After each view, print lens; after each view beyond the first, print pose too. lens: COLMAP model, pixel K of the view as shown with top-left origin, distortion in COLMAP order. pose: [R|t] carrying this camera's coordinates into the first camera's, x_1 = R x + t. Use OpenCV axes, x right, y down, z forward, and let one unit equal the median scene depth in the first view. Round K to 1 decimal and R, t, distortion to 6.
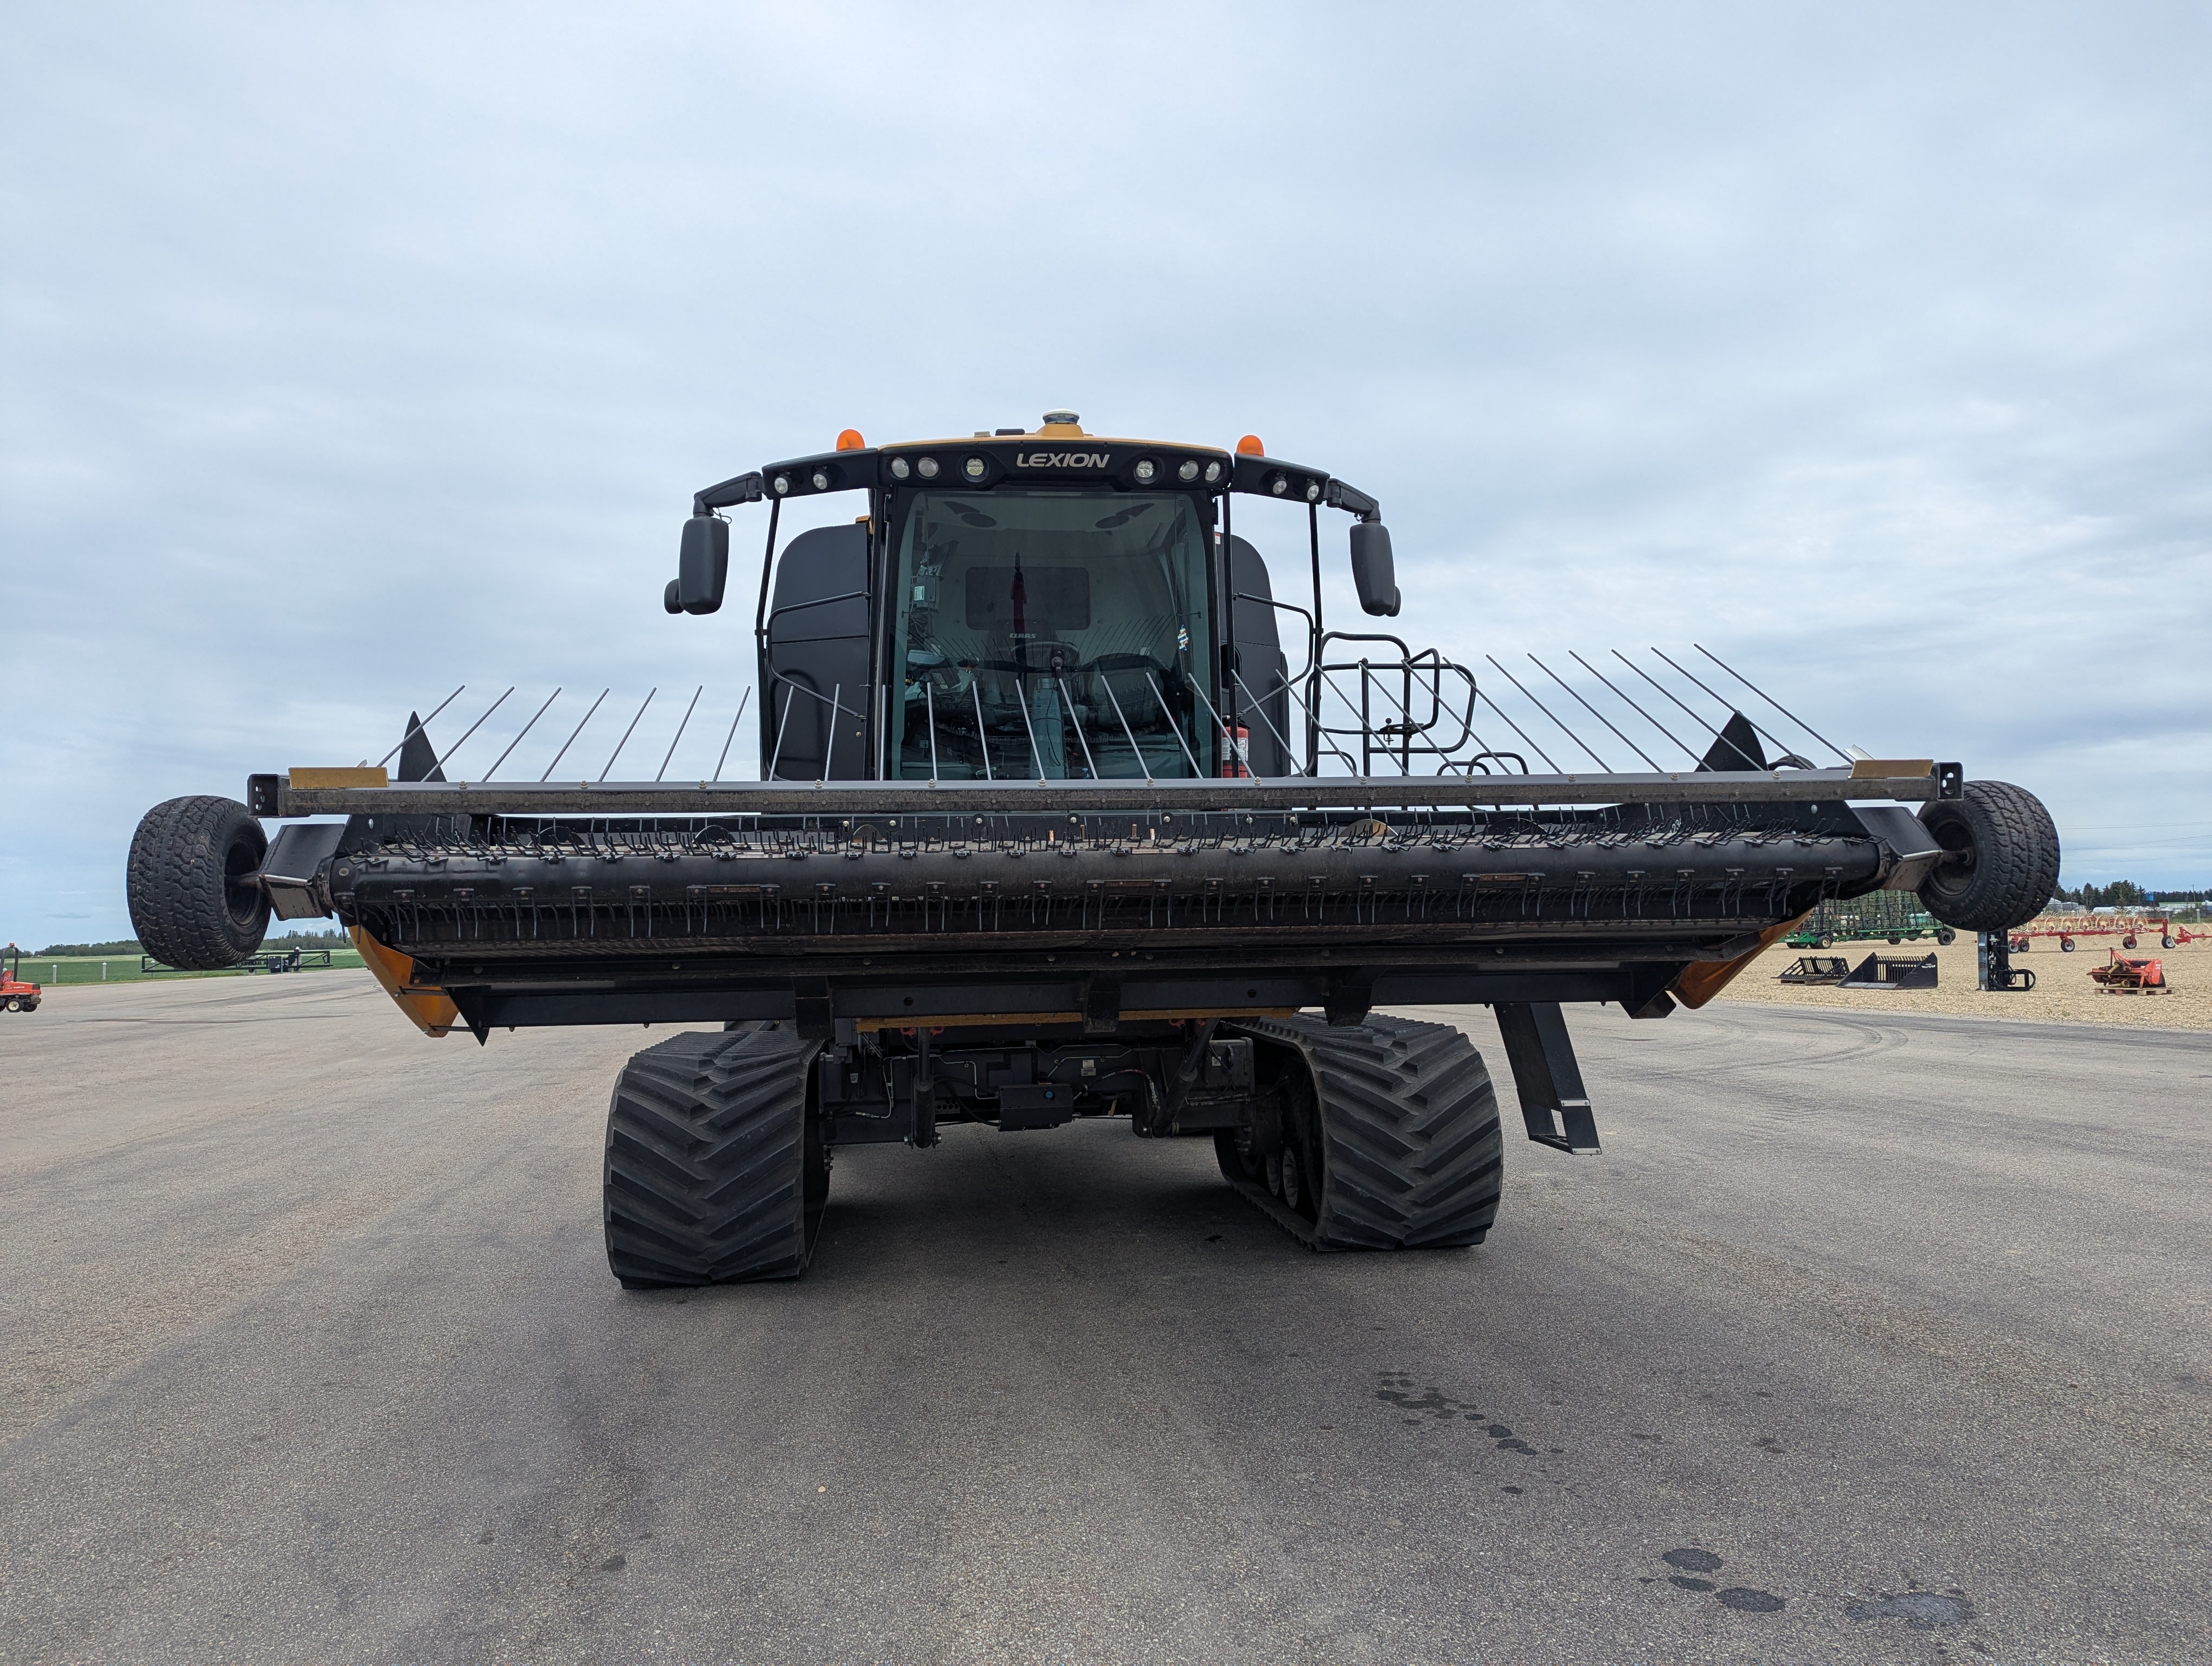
lens RADIAL K [[1556.1, 0, 1101.9], [0, 1556.1, 874.1], [0, 0, 1]] dist [0.068019, -0.064702]
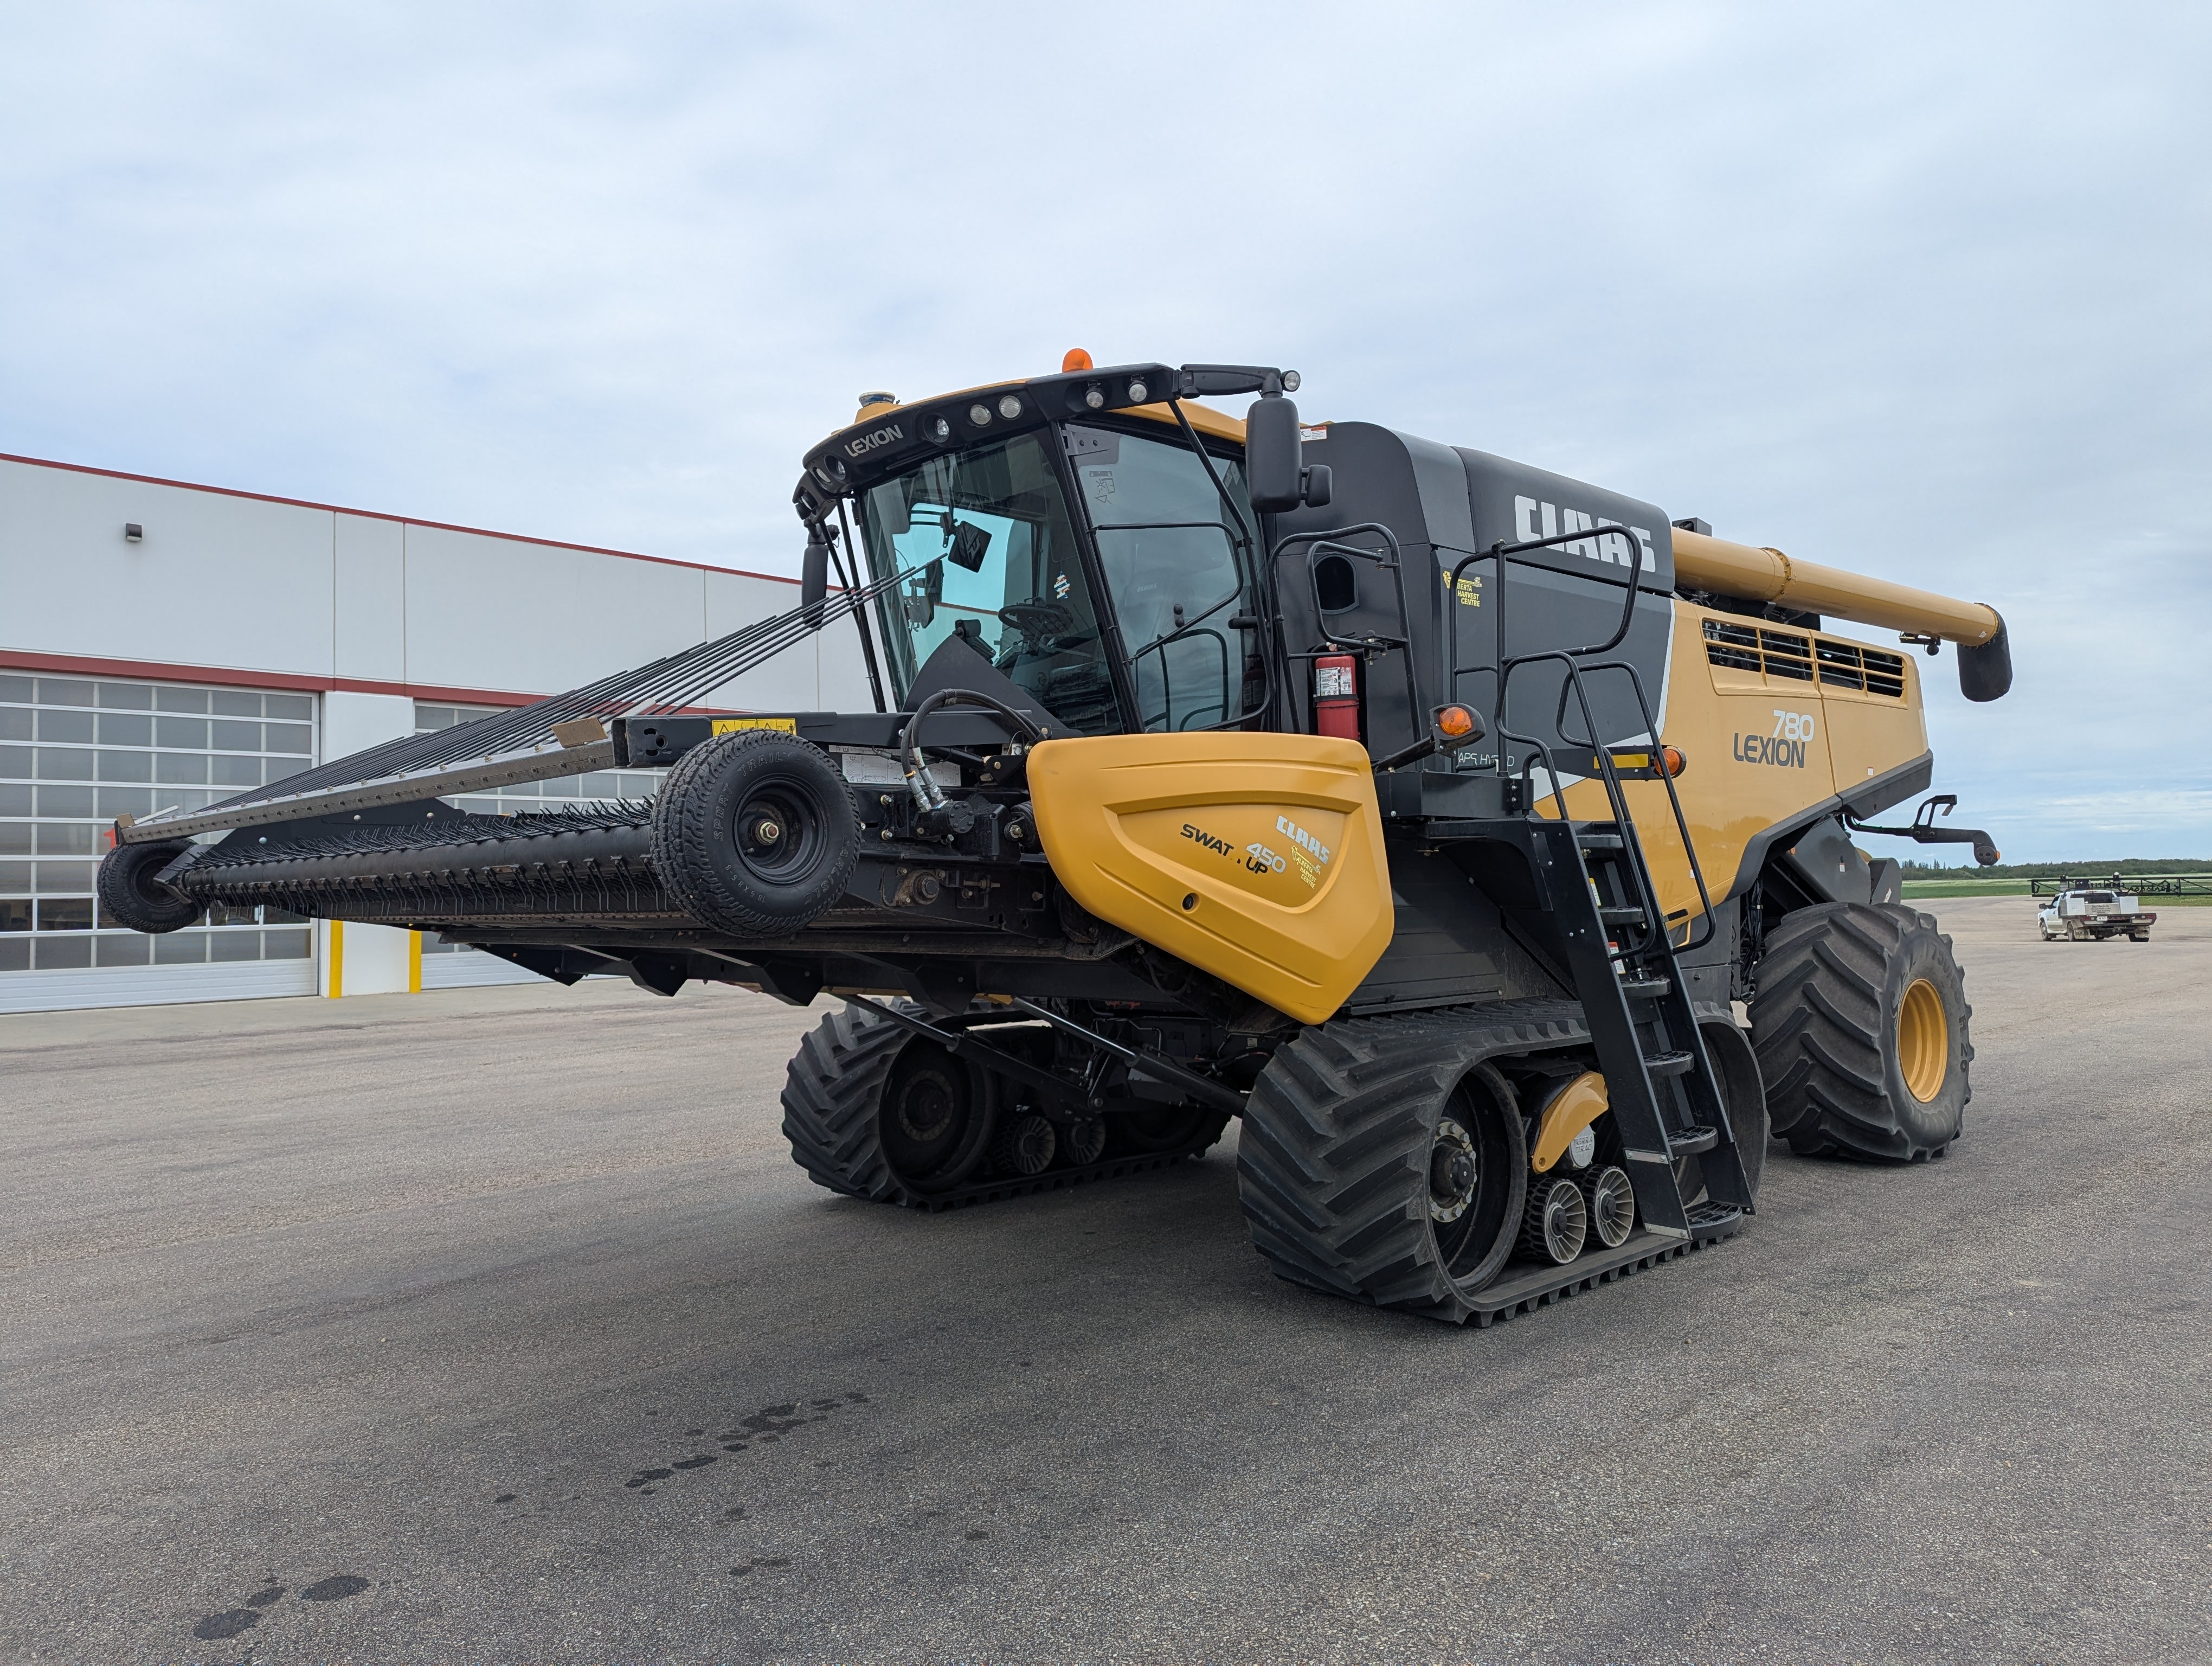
lens RADIAL K [[1565.1, 0, 1063.4], [0, 1565.1, 824.7], [0, 0, 1]] dist [0.071106, -0.072237]
pose [[0.583044, -0.033649, -0.811744, 1.064639], [0.042299, 0.999044, -0.011032, 0.002147], [0.811339, -0.027904, 0.583910, 0.603831]]
